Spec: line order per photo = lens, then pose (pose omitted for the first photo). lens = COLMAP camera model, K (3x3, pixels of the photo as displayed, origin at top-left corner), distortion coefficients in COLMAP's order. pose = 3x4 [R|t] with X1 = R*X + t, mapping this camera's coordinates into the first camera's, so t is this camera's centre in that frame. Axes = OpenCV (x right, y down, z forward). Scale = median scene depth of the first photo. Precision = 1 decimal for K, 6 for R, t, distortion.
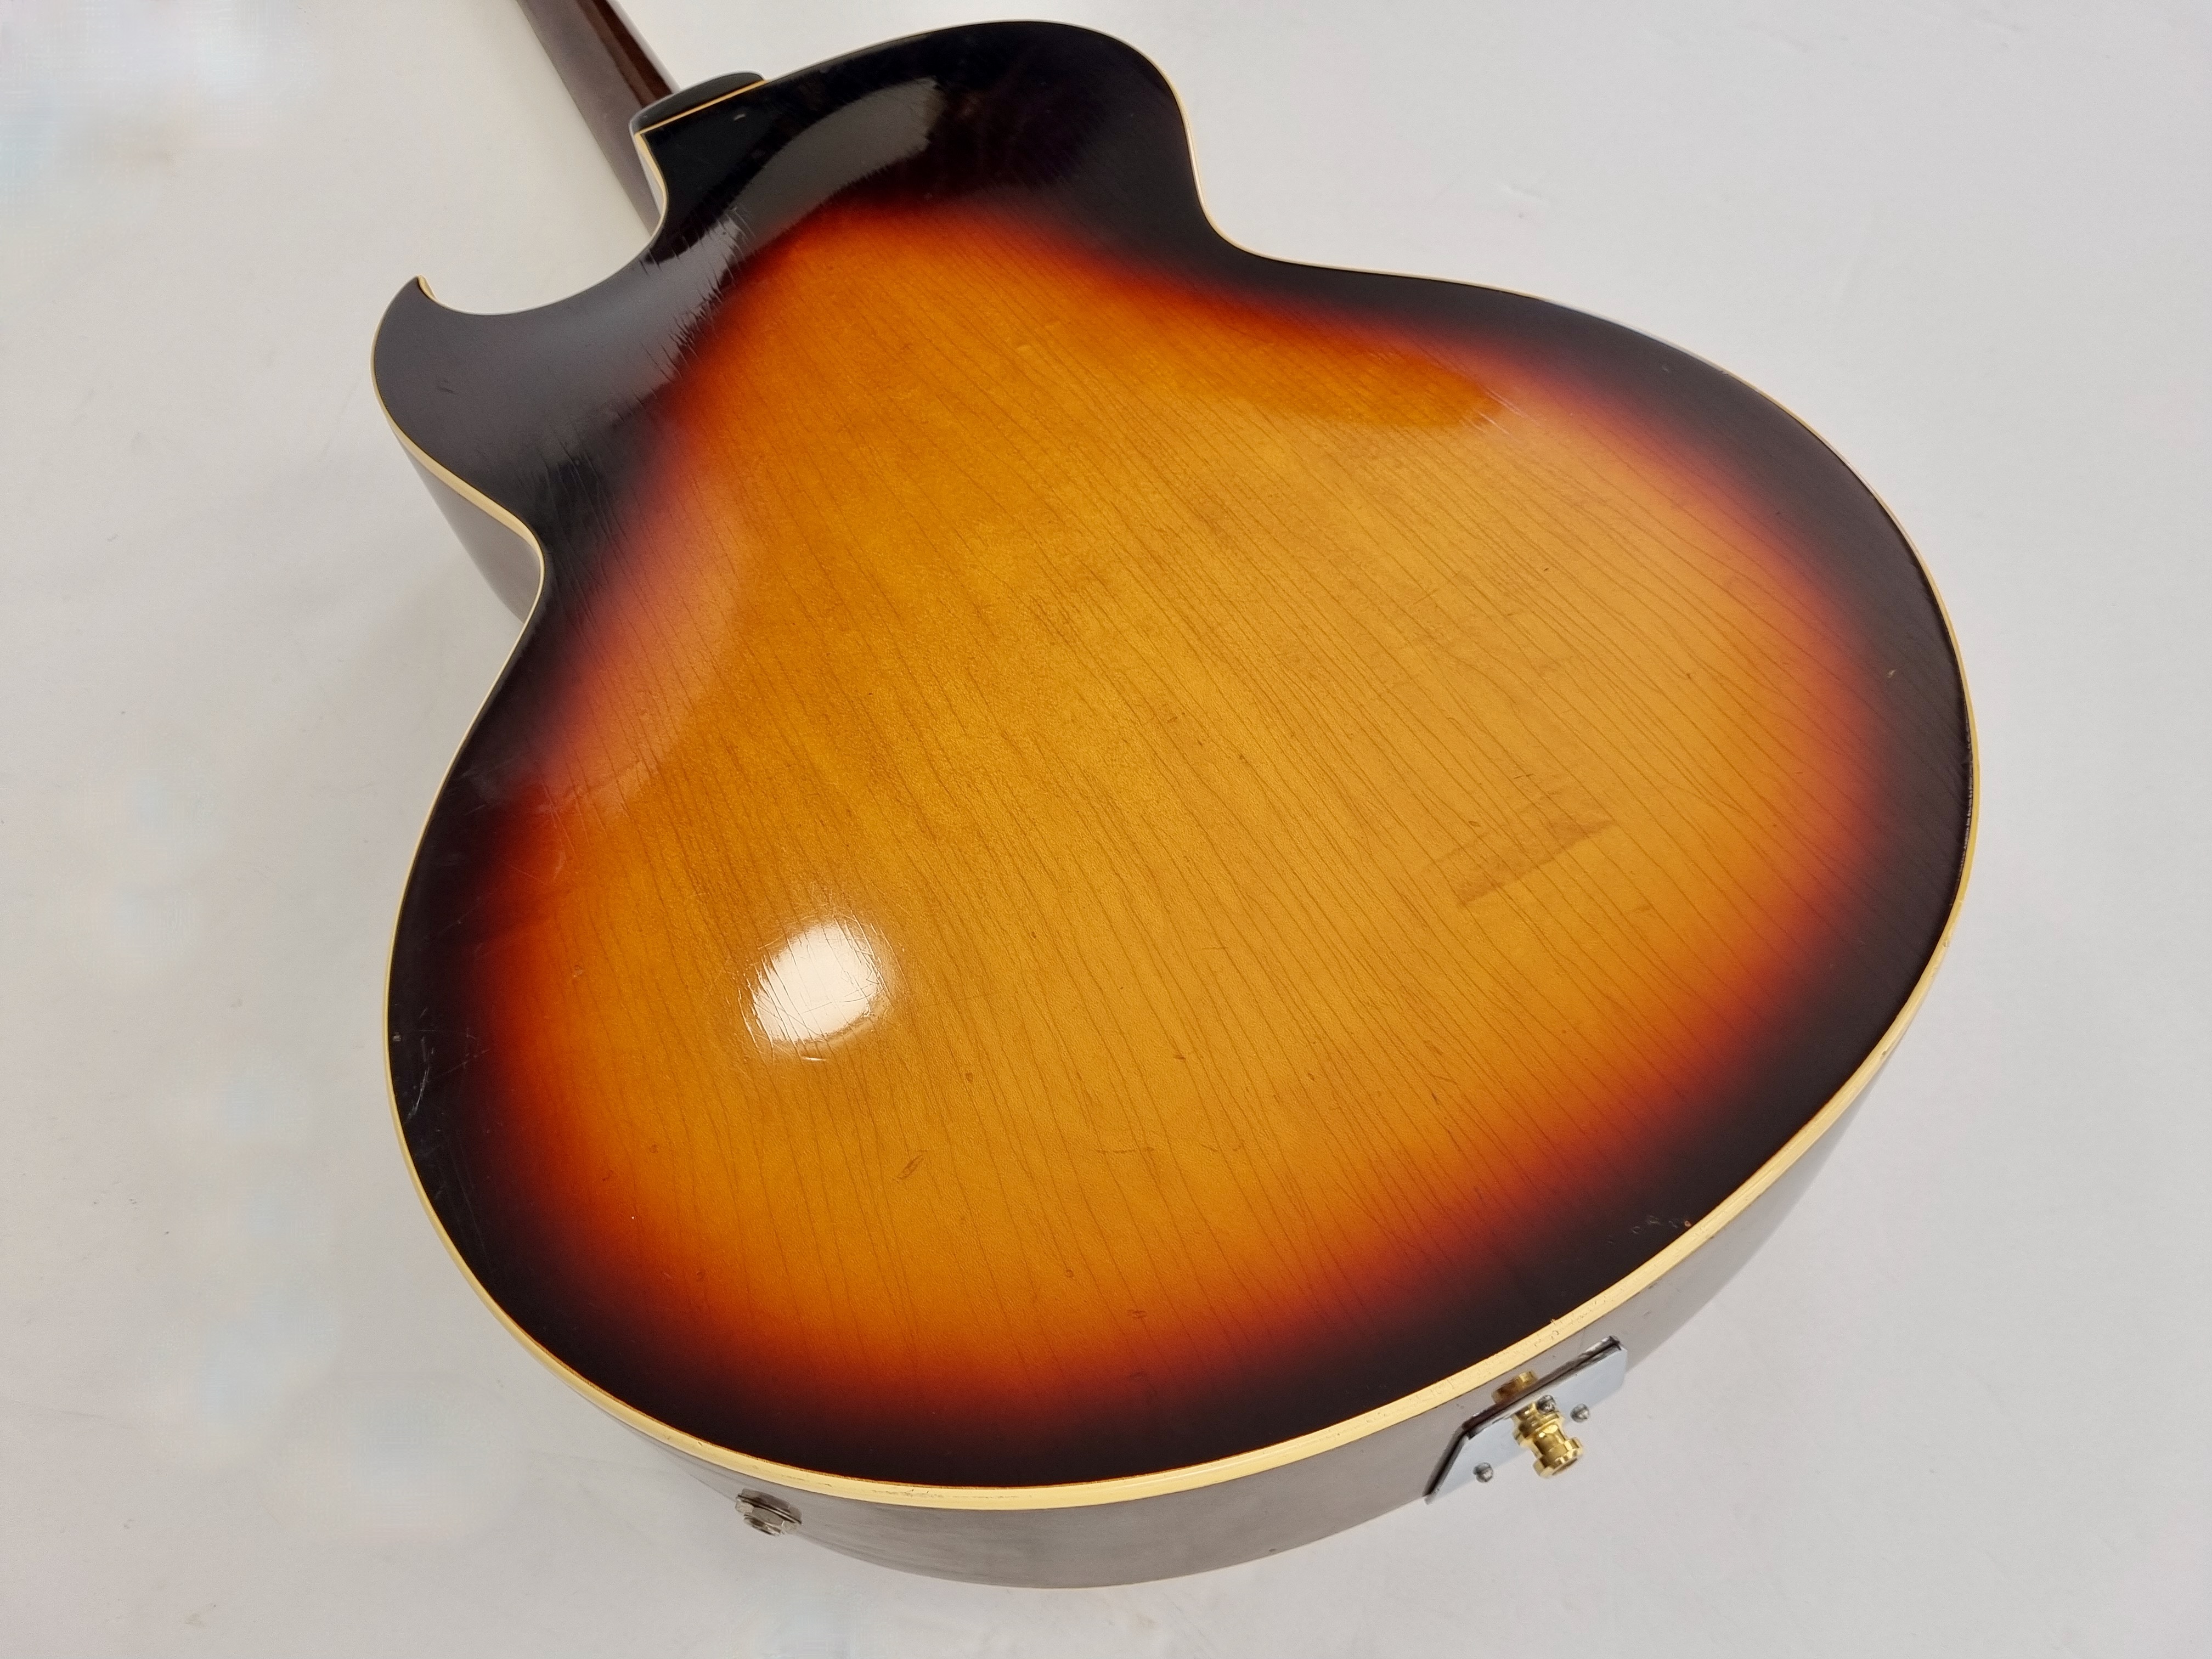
lens RADIAL K [[1640.6, 0, 1094.8], [0, 1640.6, 826.7], [0, 0, 1]] dist [0.036627, 0.001572]
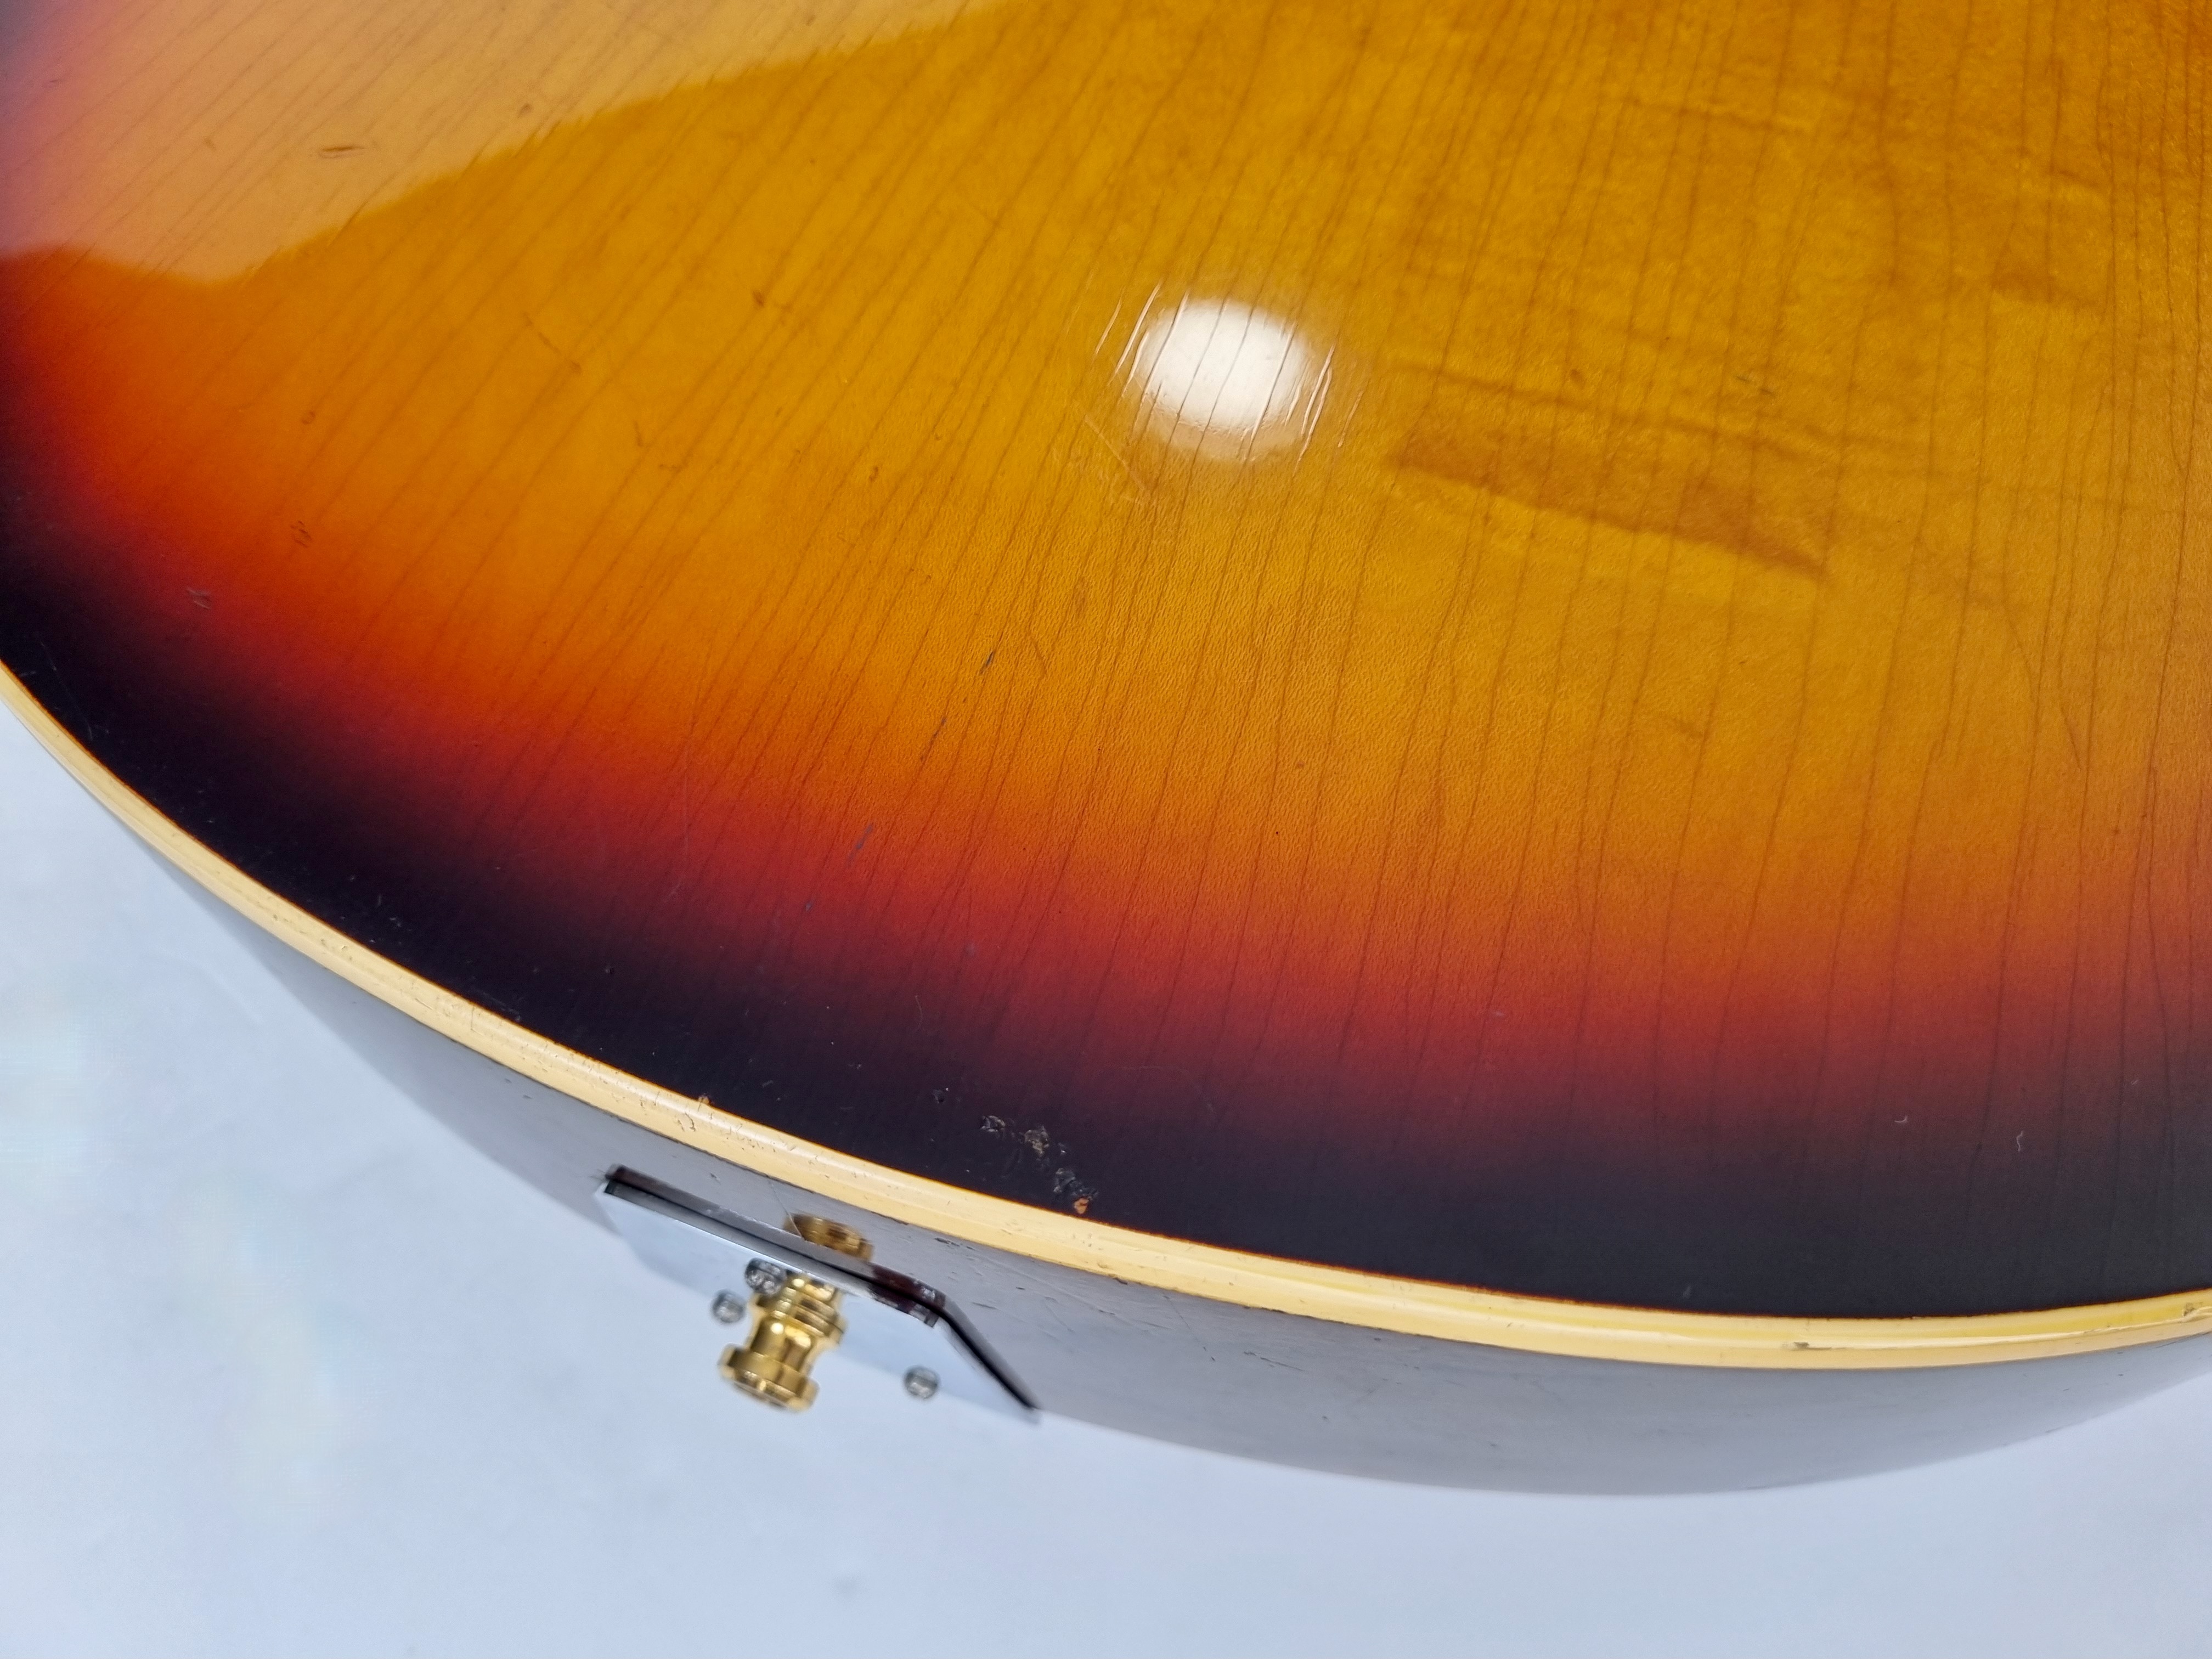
lens RADIAL K [[1760.7, 0, 1102.4], [0, 1760.7, 774.1], [0, 0, 1]] dist [-0.010963, -0.001597]
pose [[0.658617, 0.686565, -0.307980, 0.368357], [-0.638900, 0.726447, 0.253144, 0.038448], [0.397531, 0.030044, 0.917097, 0.510419]]
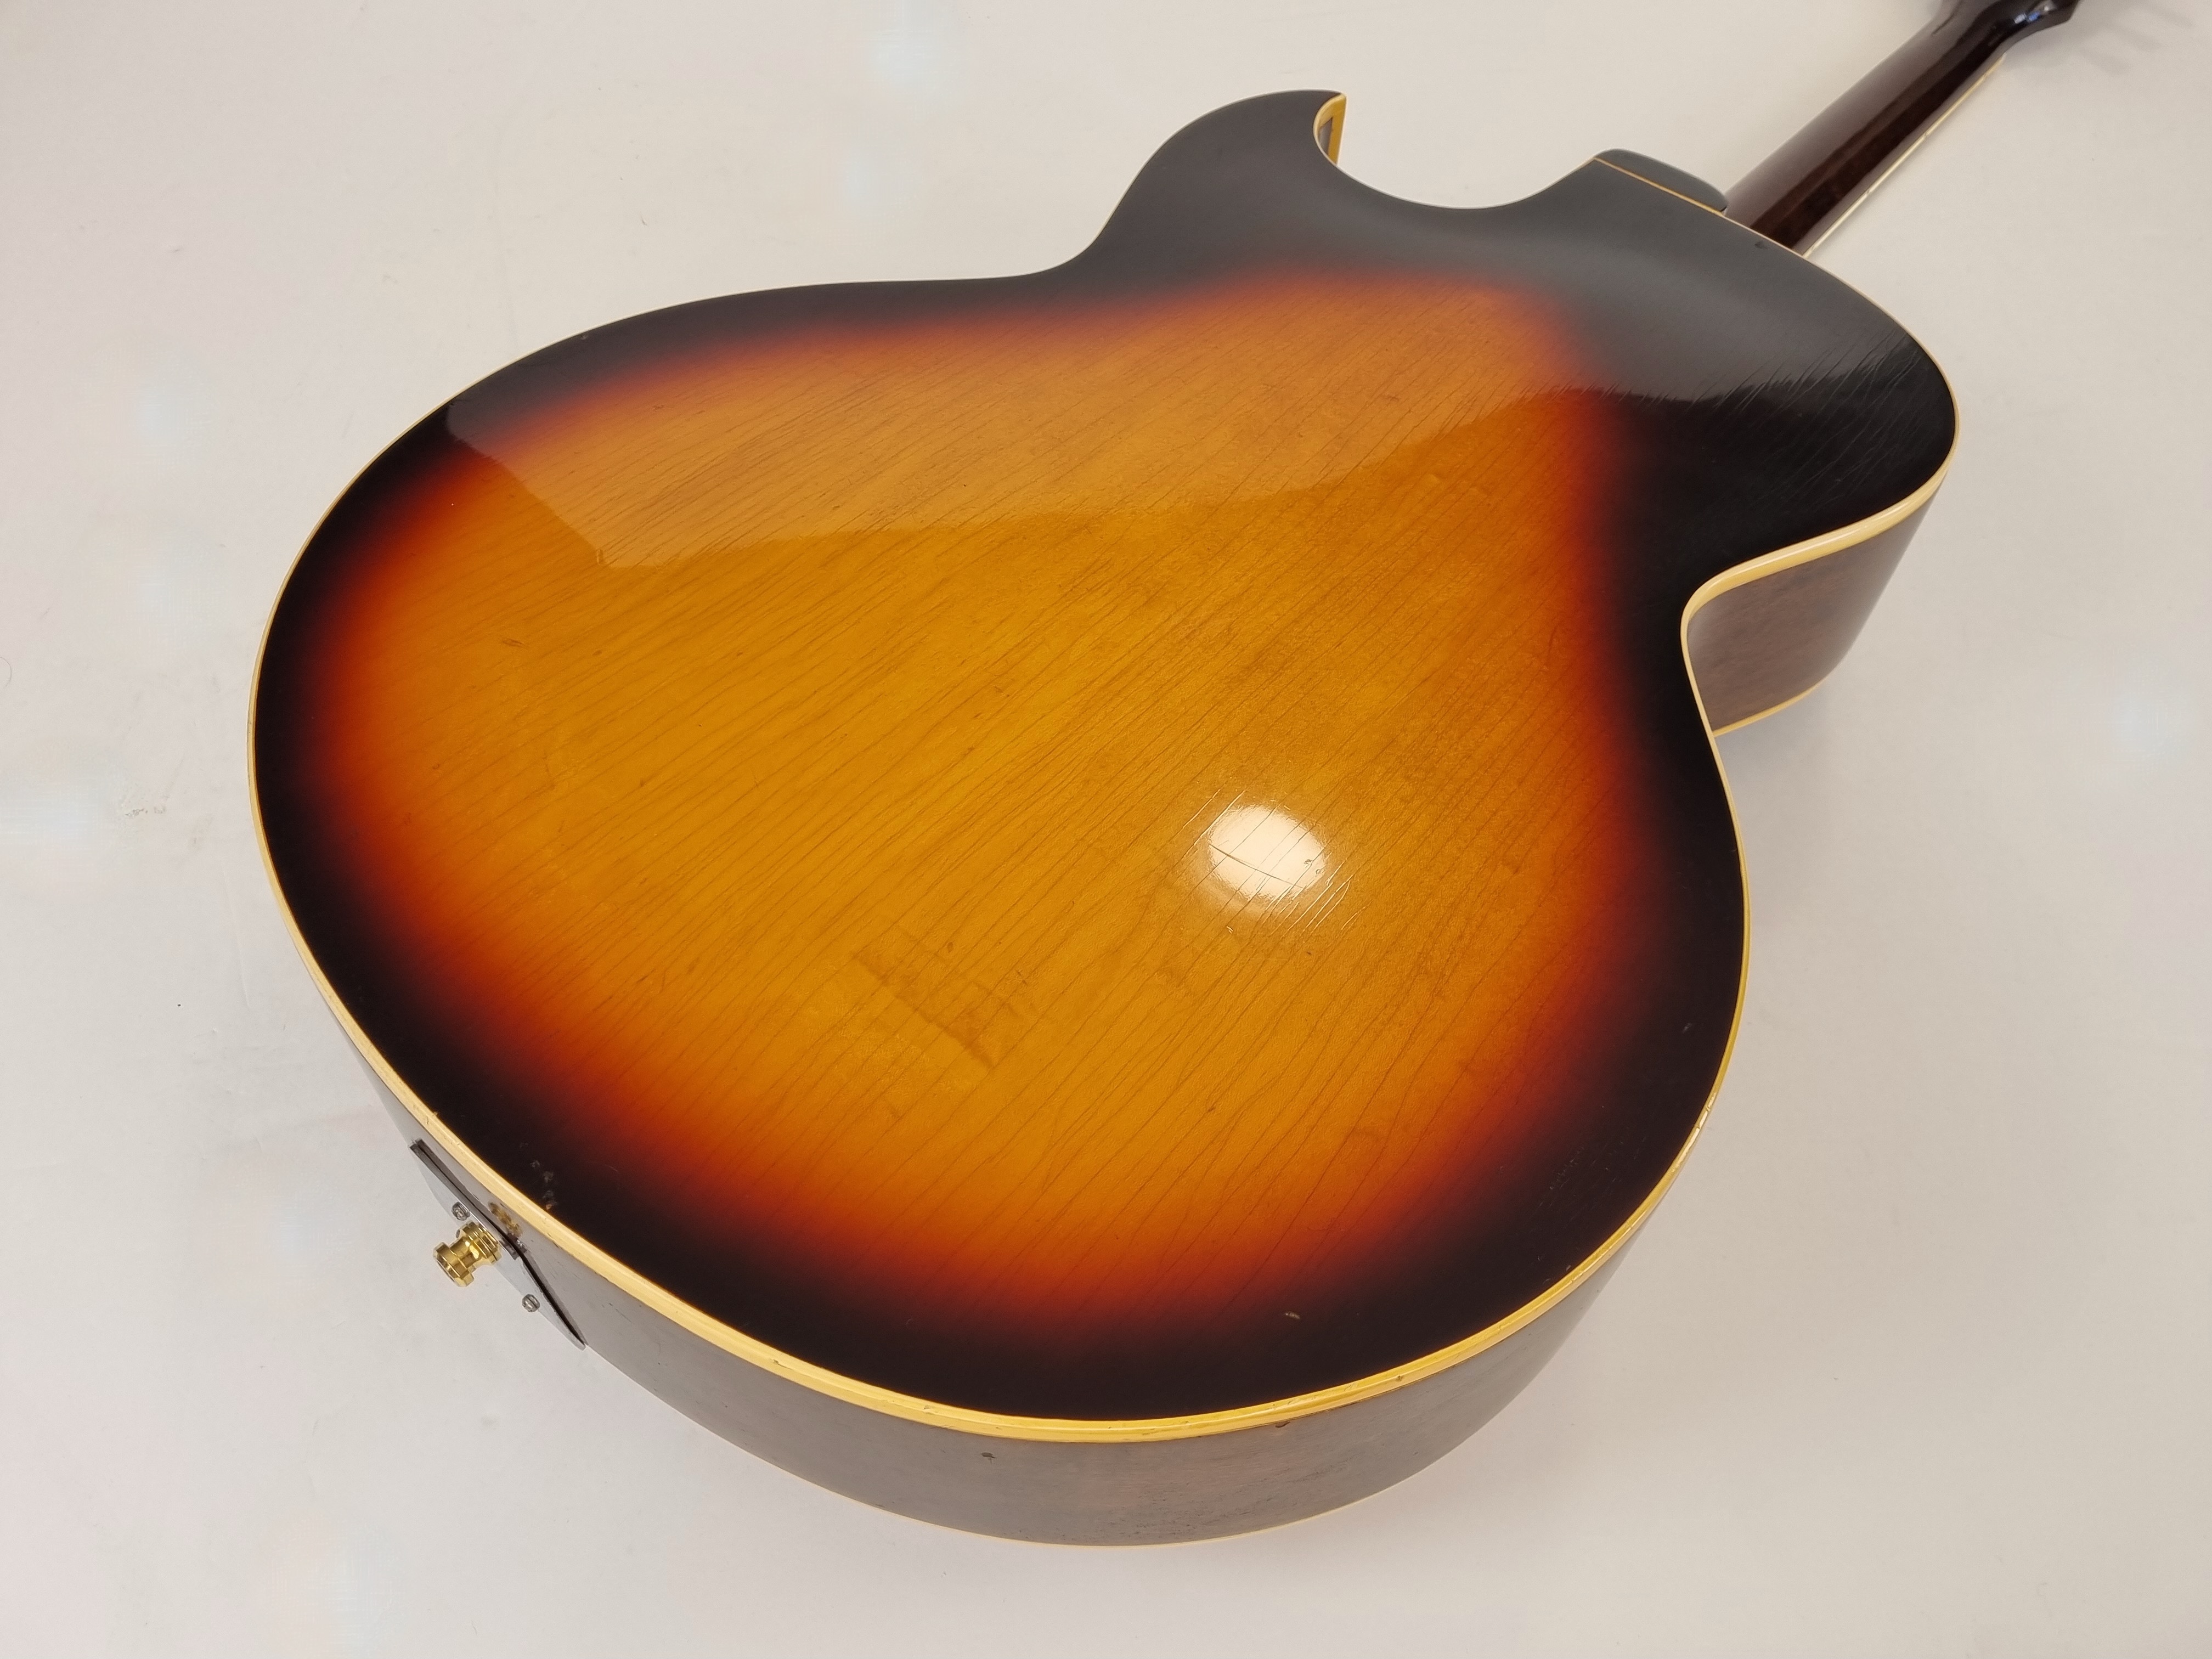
lens RADIAL K [[1687.2, 0, 1117.0], [0, 1687.2, 826.3], [0, 0, 1]] dist [0.033248, 0.001134]
pose [[0.349189, 0.813581, -0.464922, 0.675651], [-0.821513, 0.504466, 0.265766, -0.387777], [0.450759, 0.289137, 0.844521, 0.174342]]
